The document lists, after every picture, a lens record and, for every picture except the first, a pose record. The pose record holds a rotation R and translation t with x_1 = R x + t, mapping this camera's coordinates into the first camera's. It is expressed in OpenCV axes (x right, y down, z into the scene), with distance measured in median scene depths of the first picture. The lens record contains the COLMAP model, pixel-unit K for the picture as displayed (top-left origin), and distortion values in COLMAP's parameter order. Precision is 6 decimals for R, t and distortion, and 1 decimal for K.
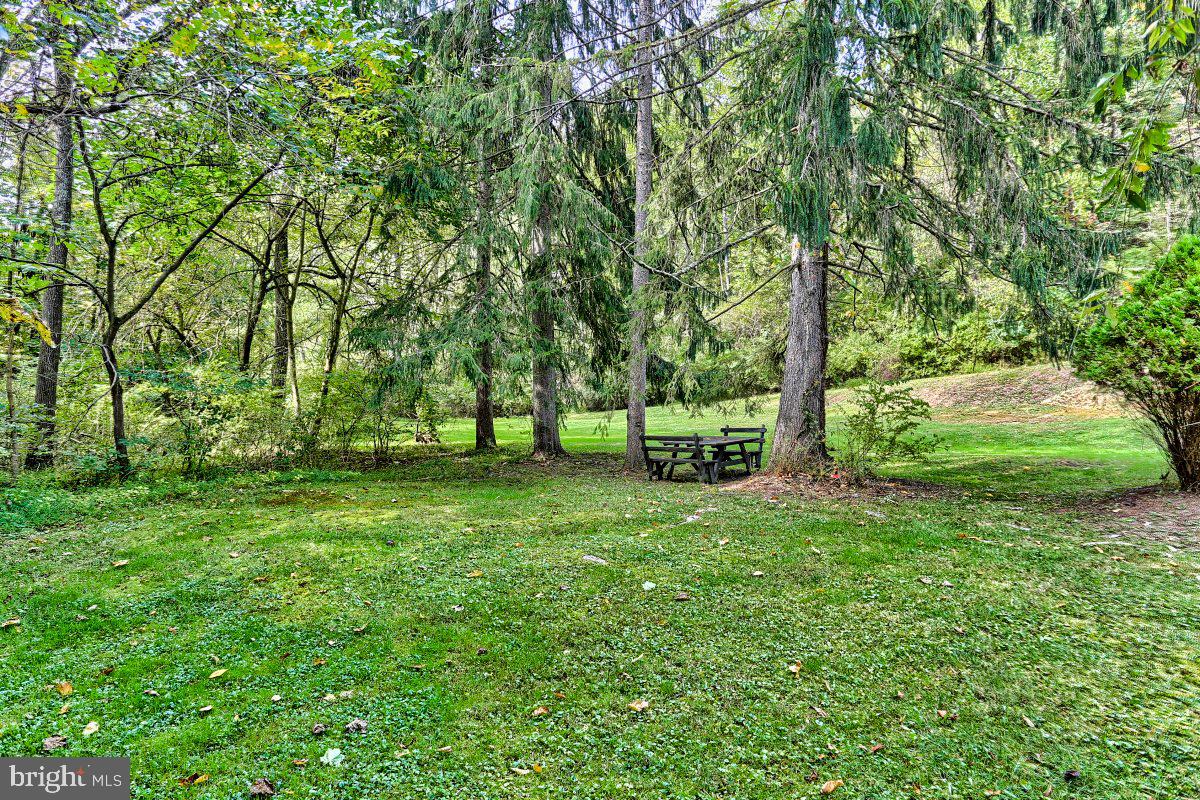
lens RADIAL K [[740.4, 0, 610.1], [0, 740.4, 403.1], [0, 0, 1]] dist [-0.000909, 0.000842]
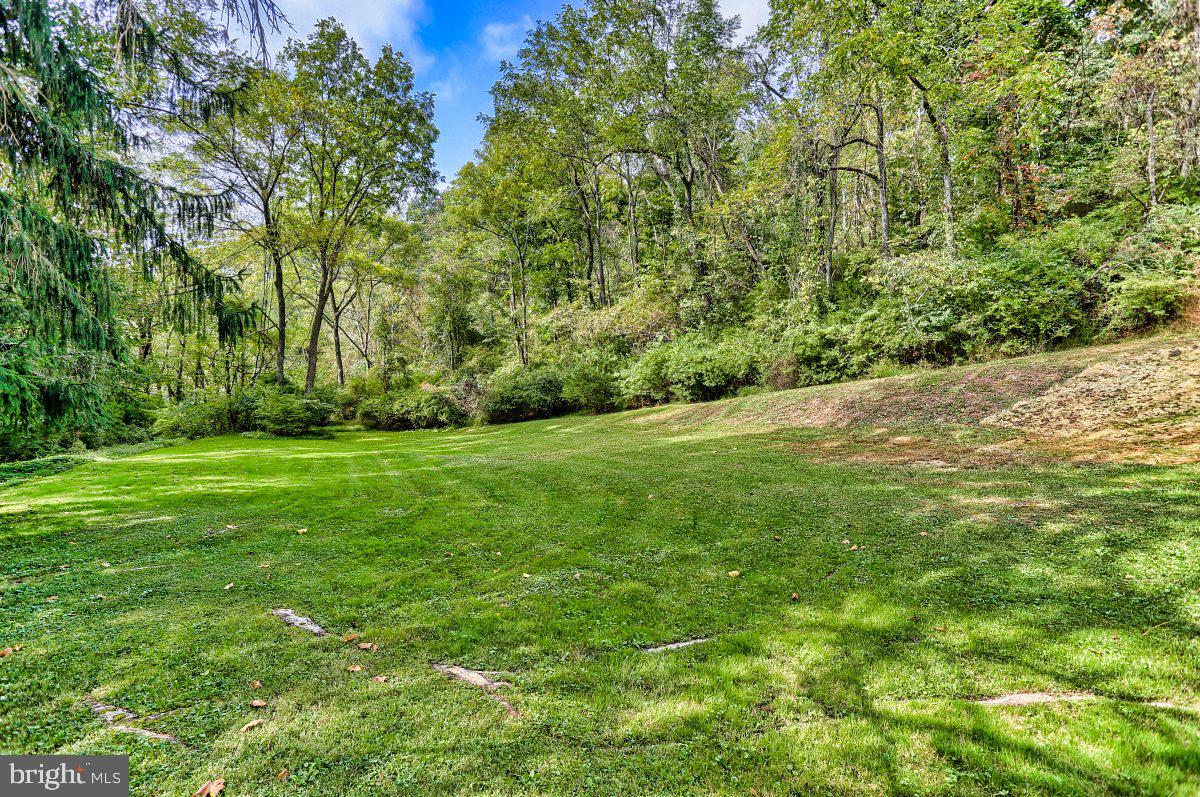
lens RADIAL K [[589.4, 0, 602.3], [0, 589.4, 387.4], [0, 0, 1]] dist [0.004090, 0.000558]
pose [[0.999233, -0.011563, -0.037407, 0.225167], [0.010323, 0.999396, -0.033179, -0.013502], [0.037768, 0.032767, 0.998749, 0.390058]]
